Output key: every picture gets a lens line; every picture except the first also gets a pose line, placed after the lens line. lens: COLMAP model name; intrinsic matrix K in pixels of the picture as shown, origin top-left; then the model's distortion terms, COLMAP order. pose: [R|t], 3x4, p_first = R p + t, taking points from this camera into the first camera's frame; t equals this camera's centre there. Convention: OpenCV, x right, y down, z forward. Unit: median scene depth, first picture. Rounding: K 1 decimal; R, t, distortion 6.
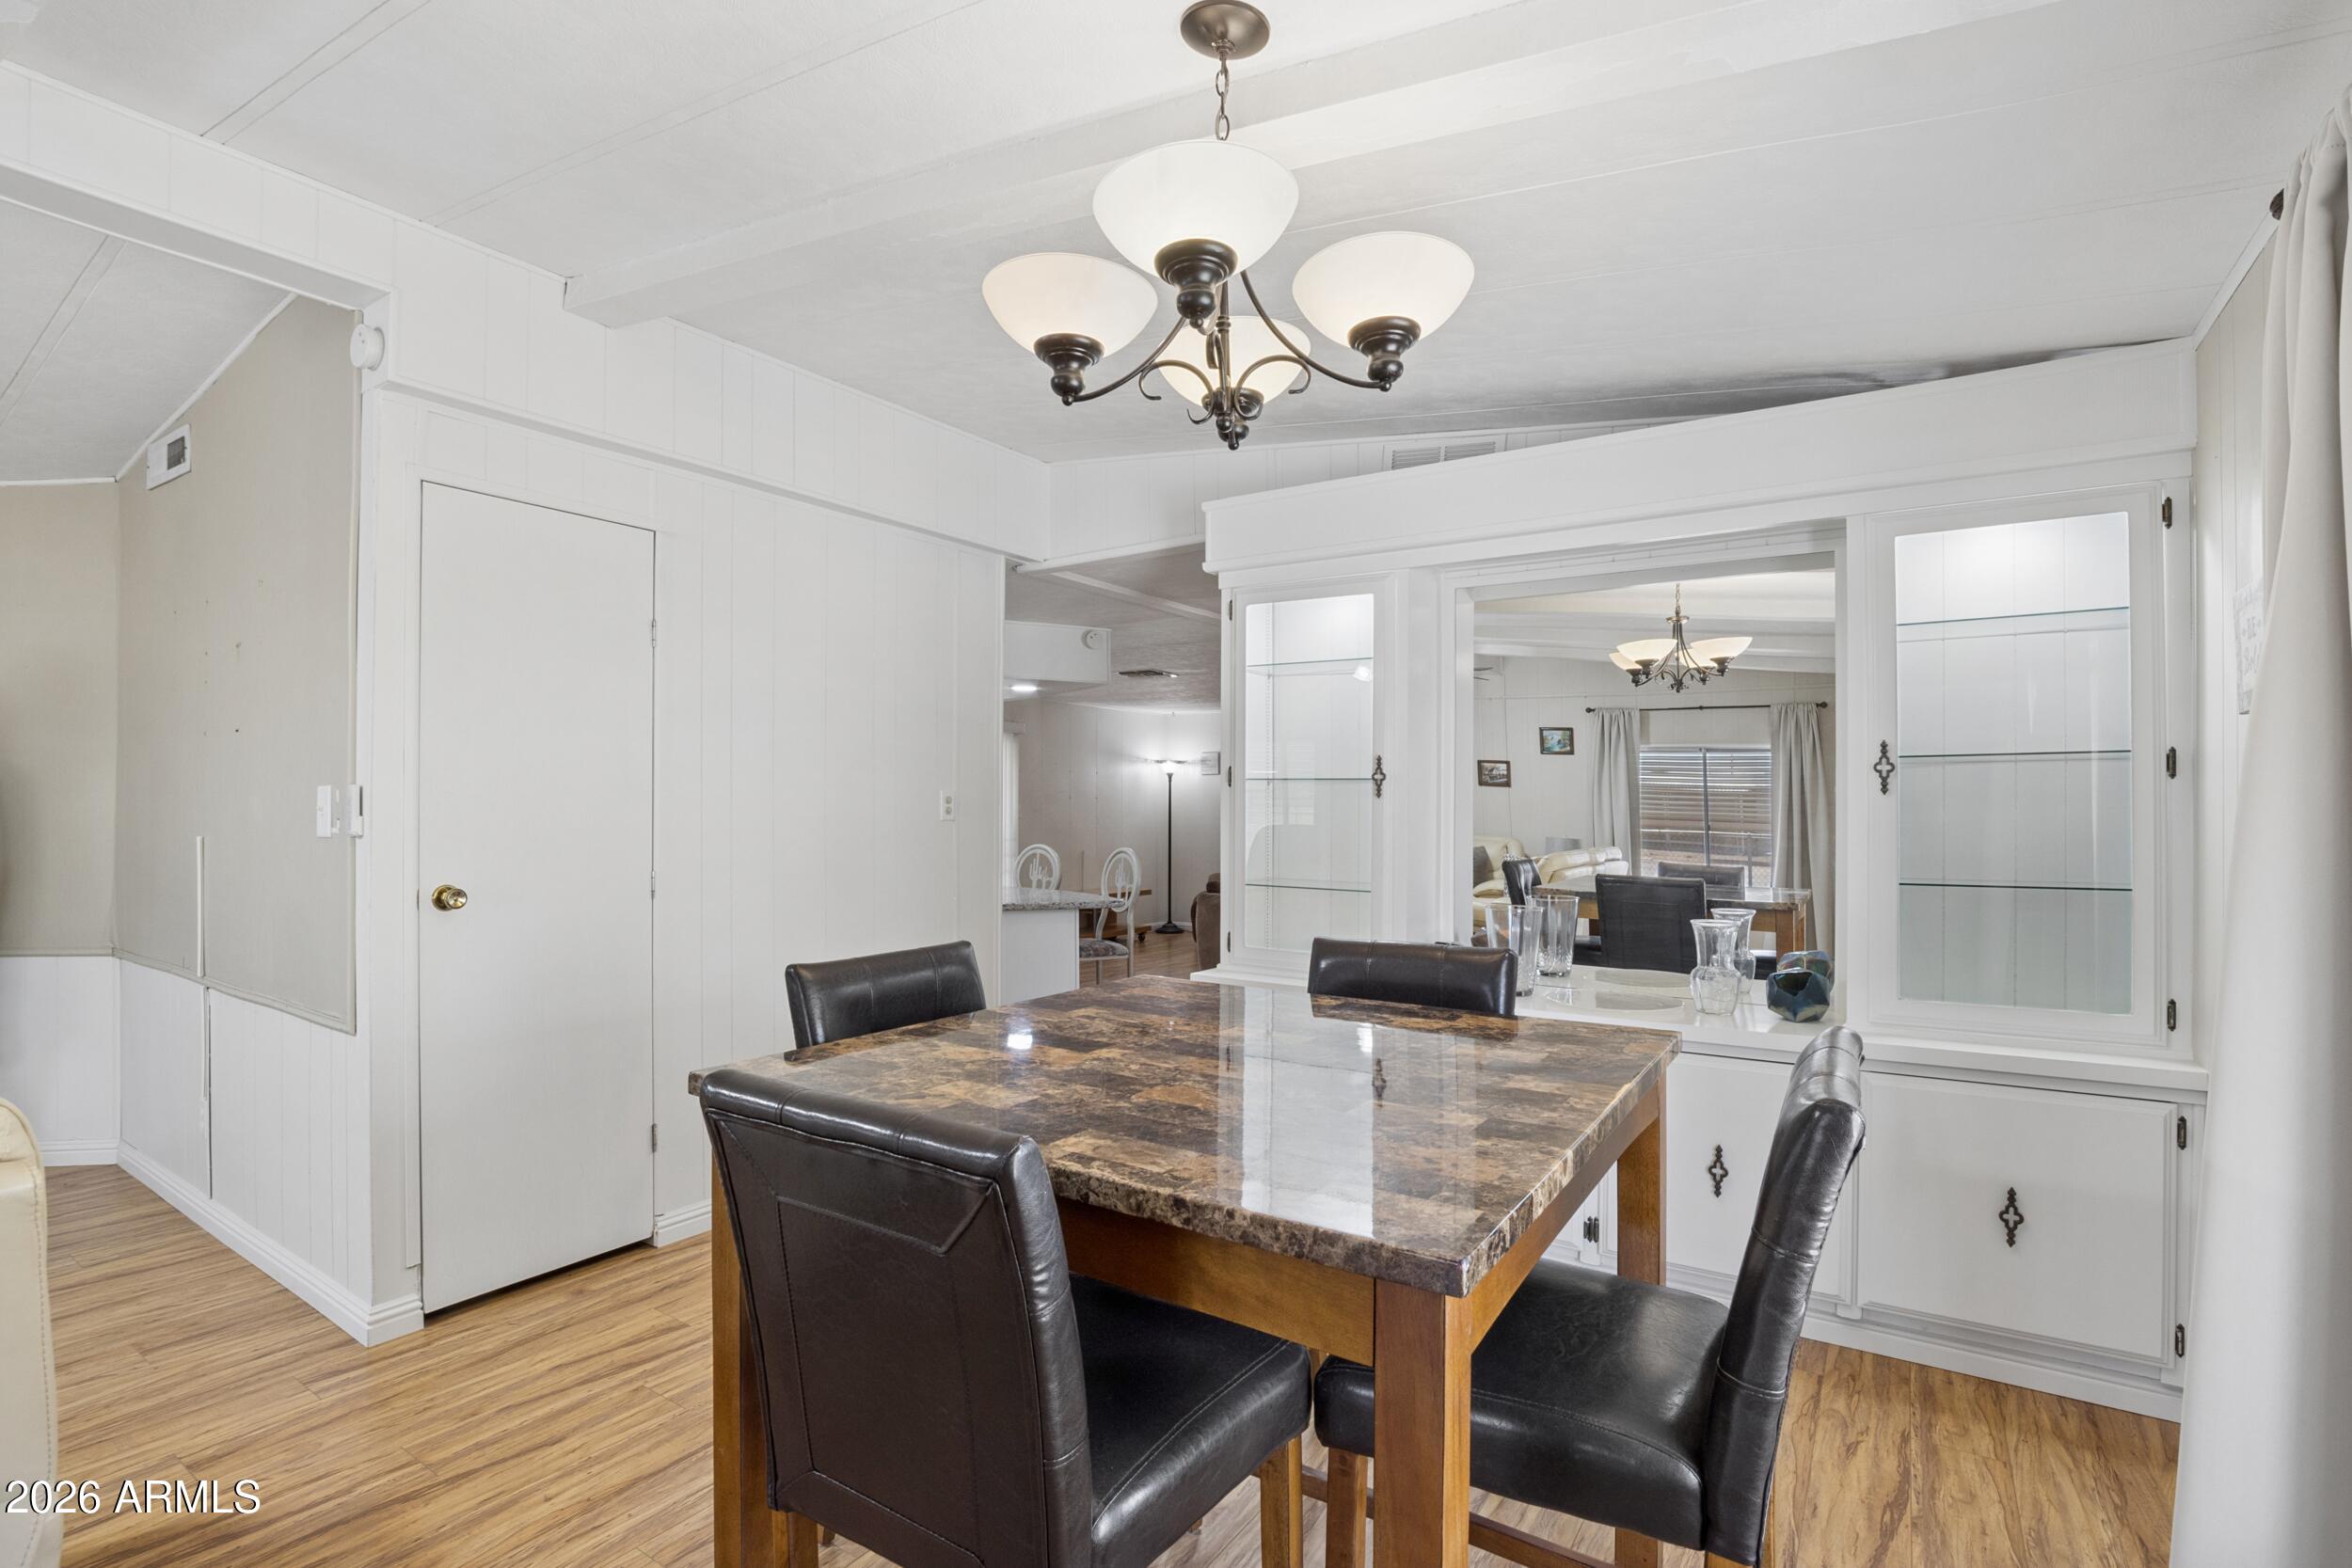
lens RADIAL K [[1082.7, 0, 1176.7], [0, 1082.7, 812.6], [0, 0, 1]] dist [-0.034381, 0.000721]
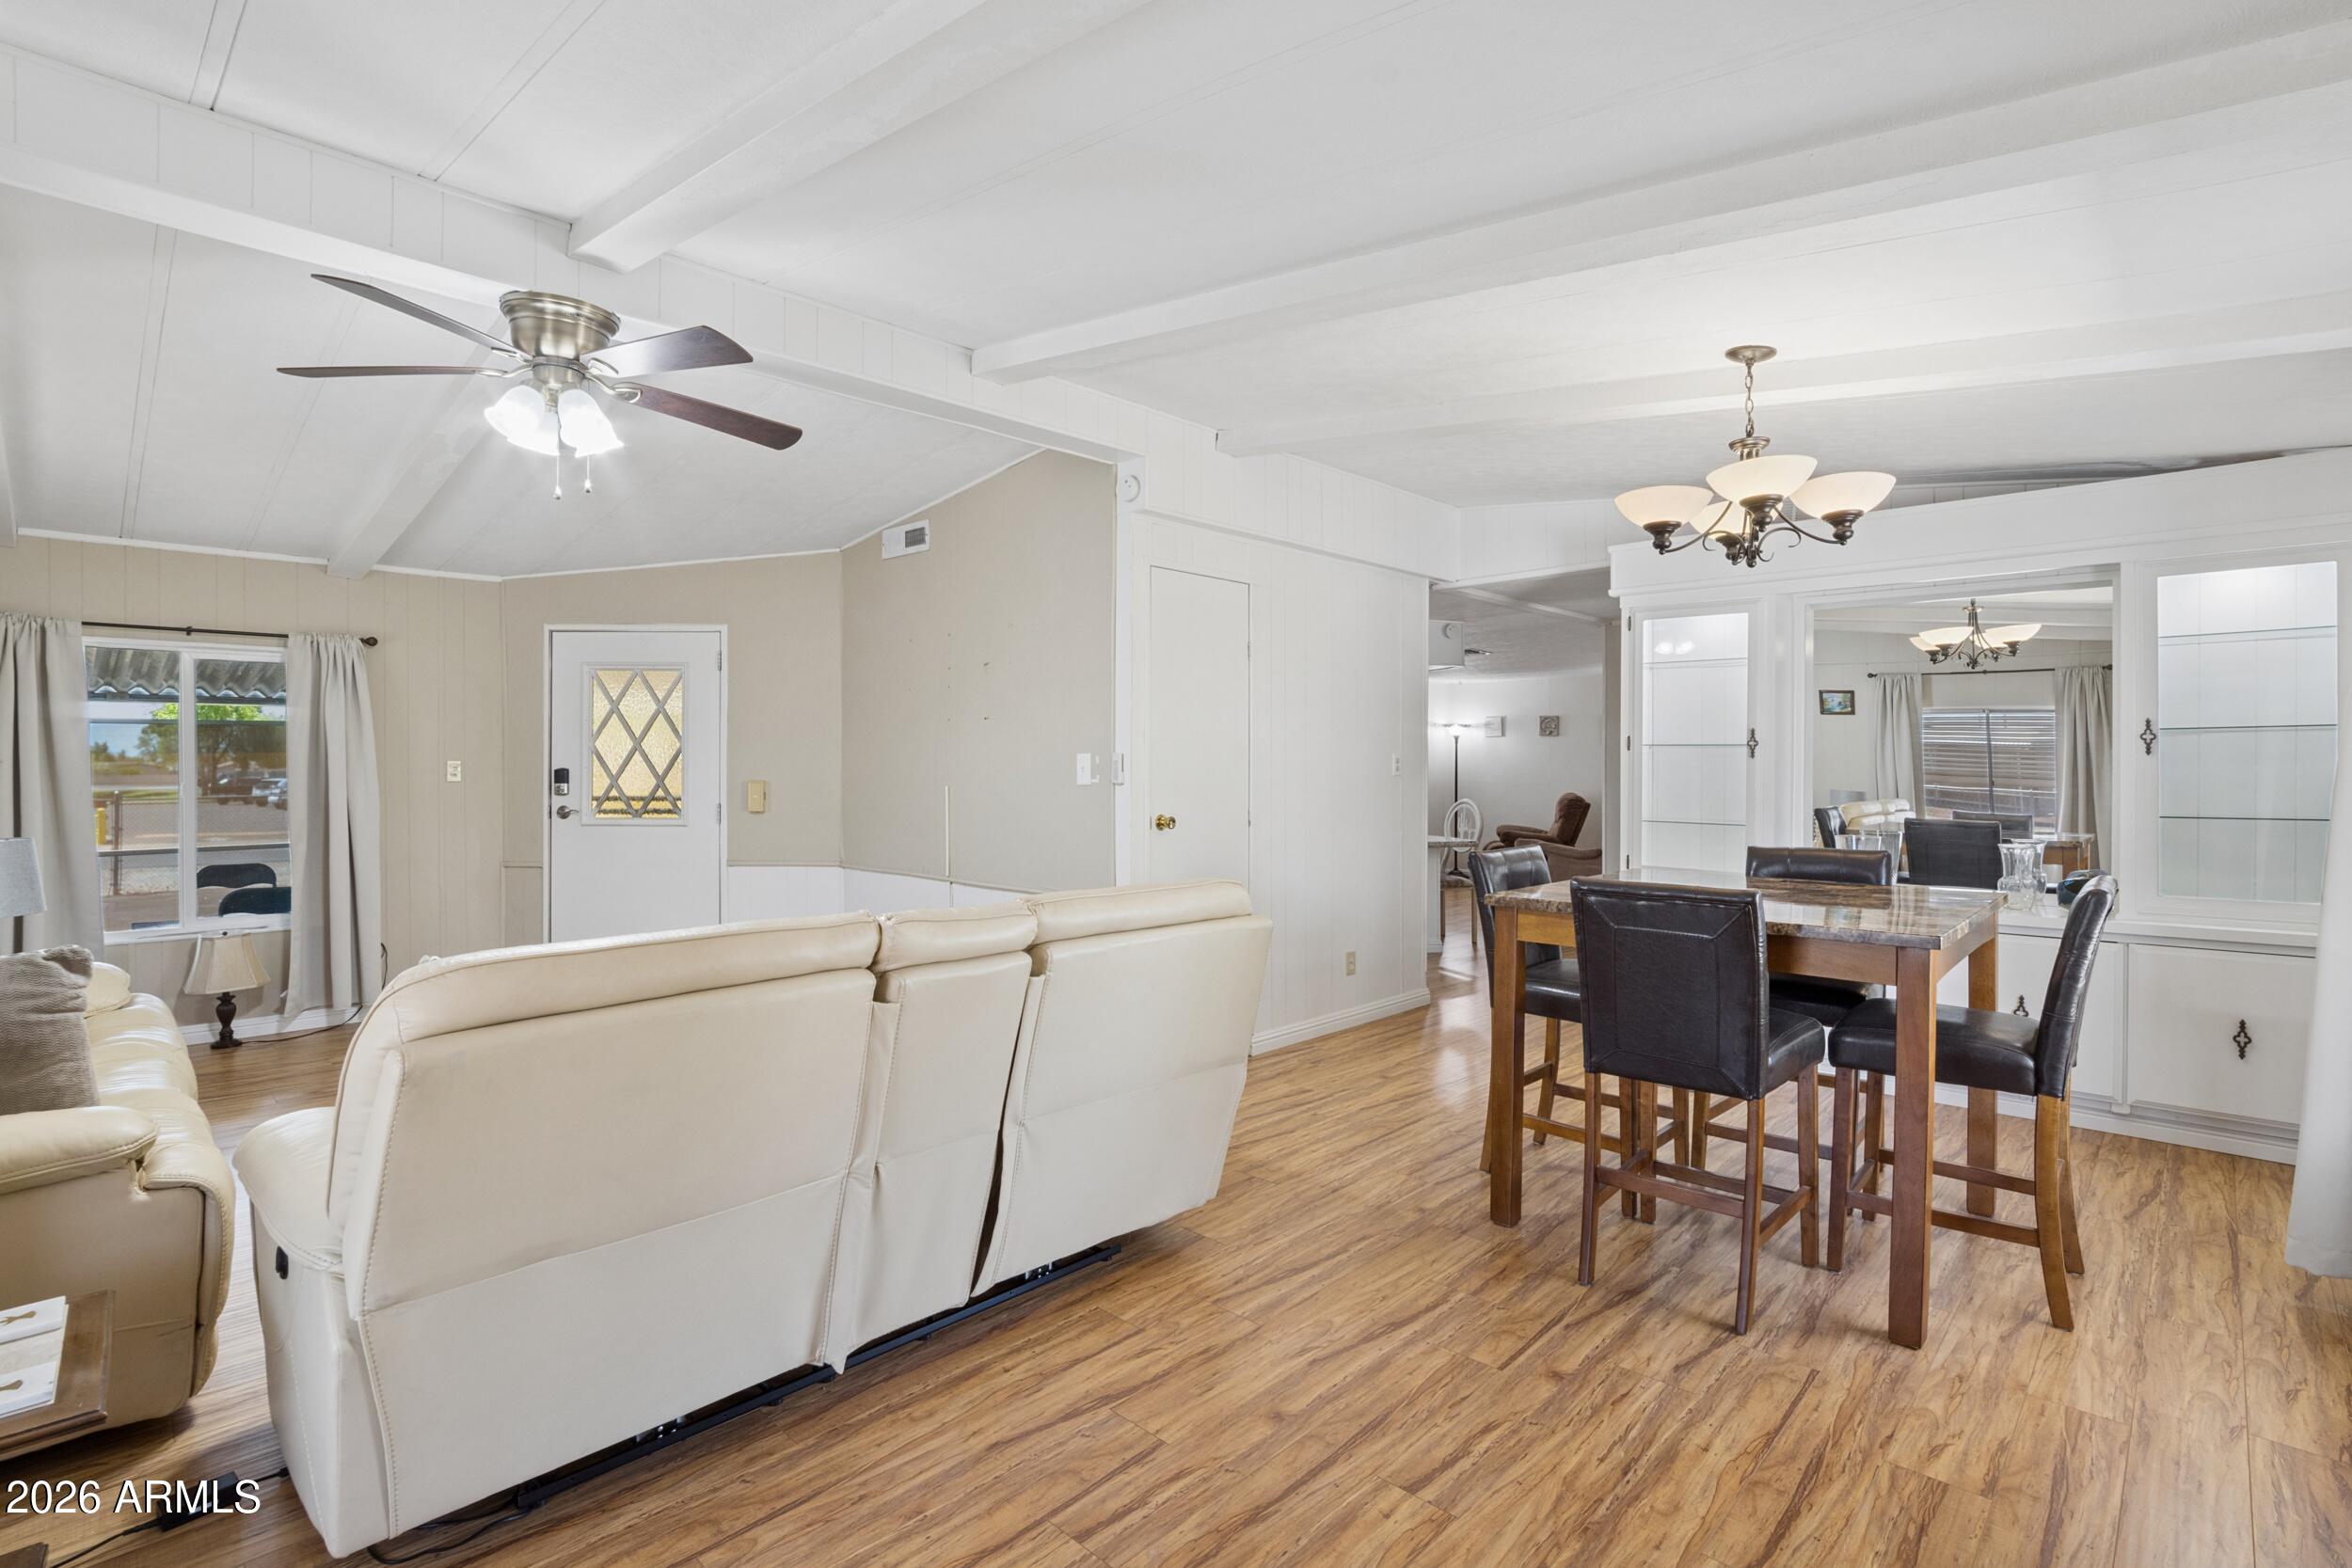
lens RADIAL K [[1094.2, 0, 1176.0], [0, 1094.2, 784.0], [0, 0, 1]] dist [-0.031298, 0.001969]
pose [[0.984384, -0.001308, -0.176028, -0.287024], [0.003128, 0.999944, 0.010062, 0.003290], [0.176005, -0.010455, 0.984334, -0.495589]]
